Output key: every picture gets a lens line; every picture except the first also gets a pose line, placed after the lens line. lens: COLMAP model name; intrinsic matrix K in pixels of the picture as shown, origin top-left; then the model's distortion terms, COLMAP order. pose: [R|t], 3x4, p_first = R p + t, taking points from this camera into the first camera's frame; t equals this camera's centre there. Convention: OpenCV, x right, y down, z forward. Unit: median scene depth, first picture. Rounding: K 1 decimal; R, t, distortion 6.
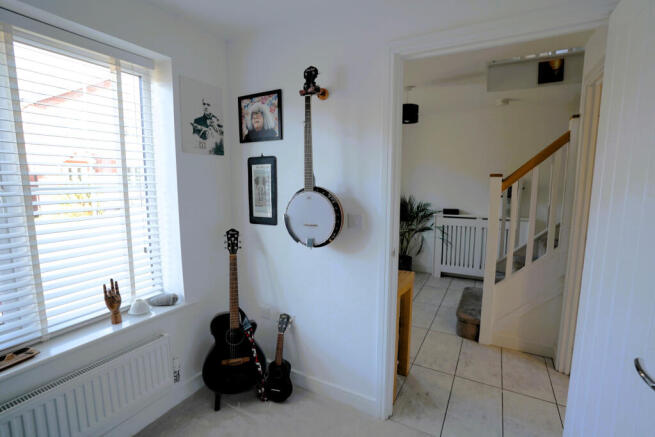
lens RADIAL K [[303.8, 0, 330.3], [0, 303.8, 217.9], [0, 0, 1]] dist [-0.074296, 0.031703]
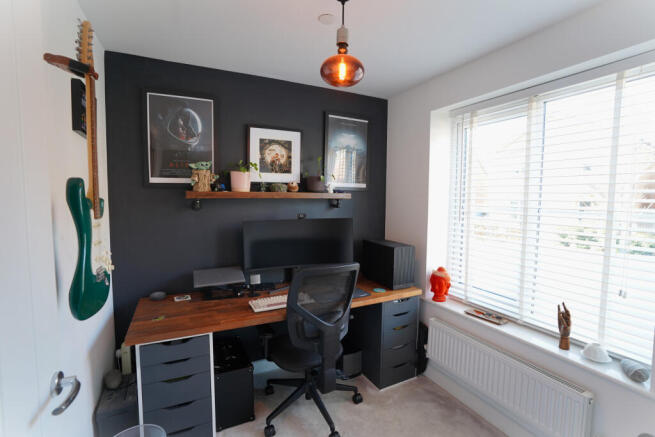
lens RADIAL K [[303.8, 0, 330.3], [0, 303.8, 217.9], [0, 0, 1]] dist [-0.074296, 0.031703]
pose [[-0.573964, 0.058915, -0.816759, 0.530334], [-0.103681, 0.984153, 0.143850, -0.144457], [0.812291, 0.167247, -0.558760, 0.858395]]
